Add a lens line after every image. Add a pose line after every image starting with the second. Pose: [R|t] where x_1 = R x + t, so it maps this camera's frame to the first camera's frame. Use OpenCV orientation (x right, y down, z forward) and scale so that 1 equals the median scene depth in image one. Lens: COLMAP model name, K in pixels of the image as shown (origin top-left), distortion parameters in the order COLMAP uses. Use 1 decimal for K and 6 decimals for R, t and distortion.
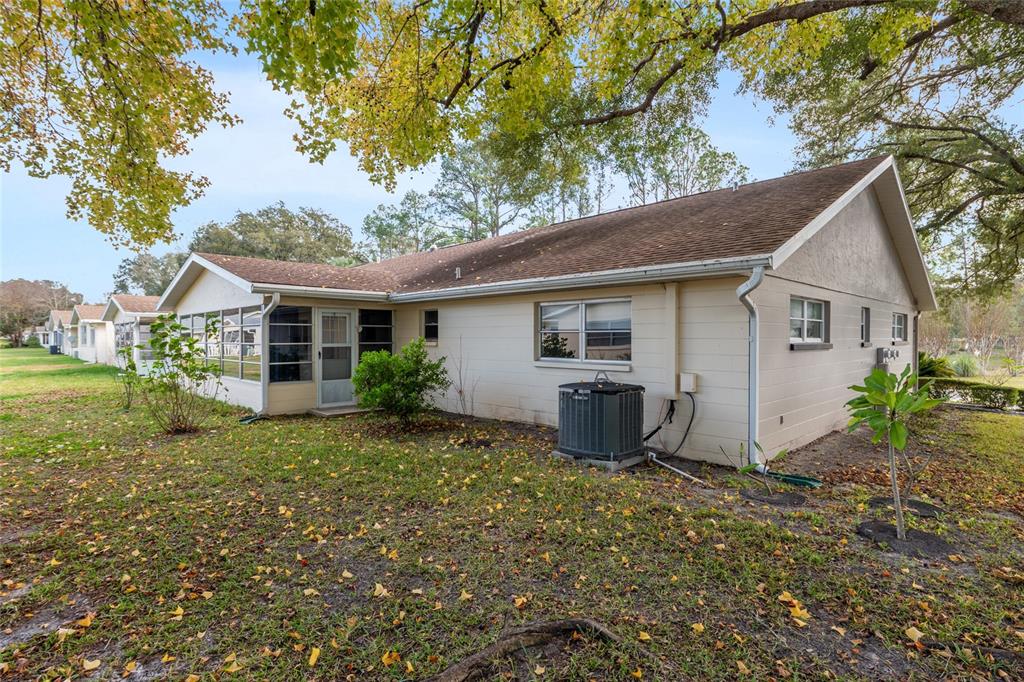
lens RADIAL K [[519.4, 0, 514.0], [0, 519.4, 345.7], [0, 0, 1]] dist [0.004733, 0.000148]
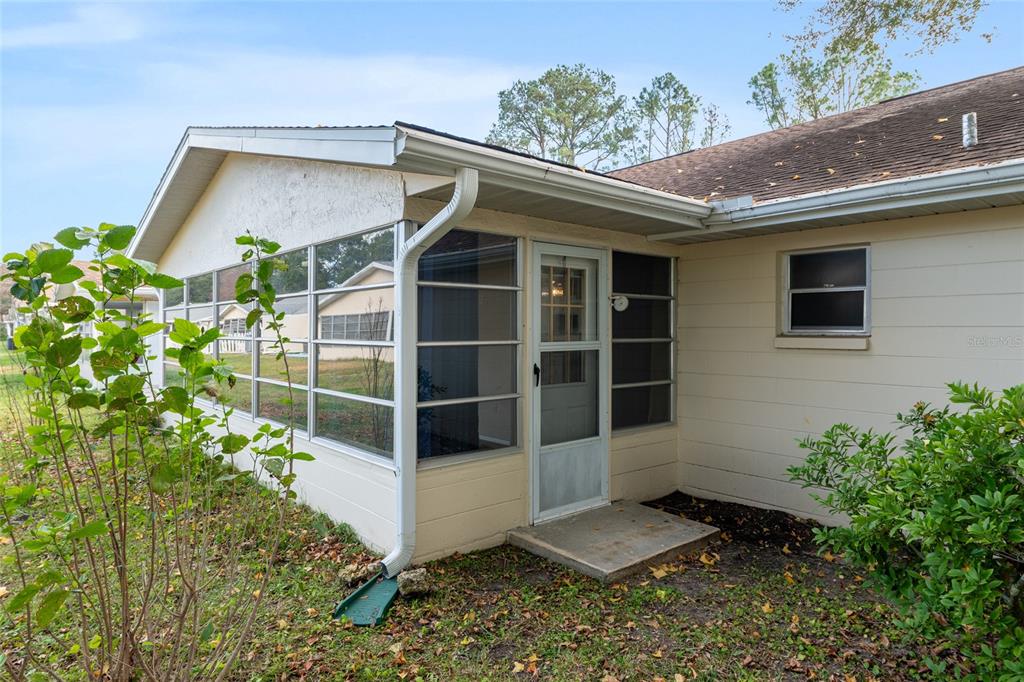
lens RADIAL K [[615.7, 0, 510.7], [0, 615.7, 333.8], [0, 0, 1]] dist [0.000644, -0.000156]
pose [[0.997778, 0.003277, -0.066539, -0.363284], [-0.003831, 0.999959, -0.008211, -0.006341], [0.066509, 0.008448, 0.997750, 0.580087]]
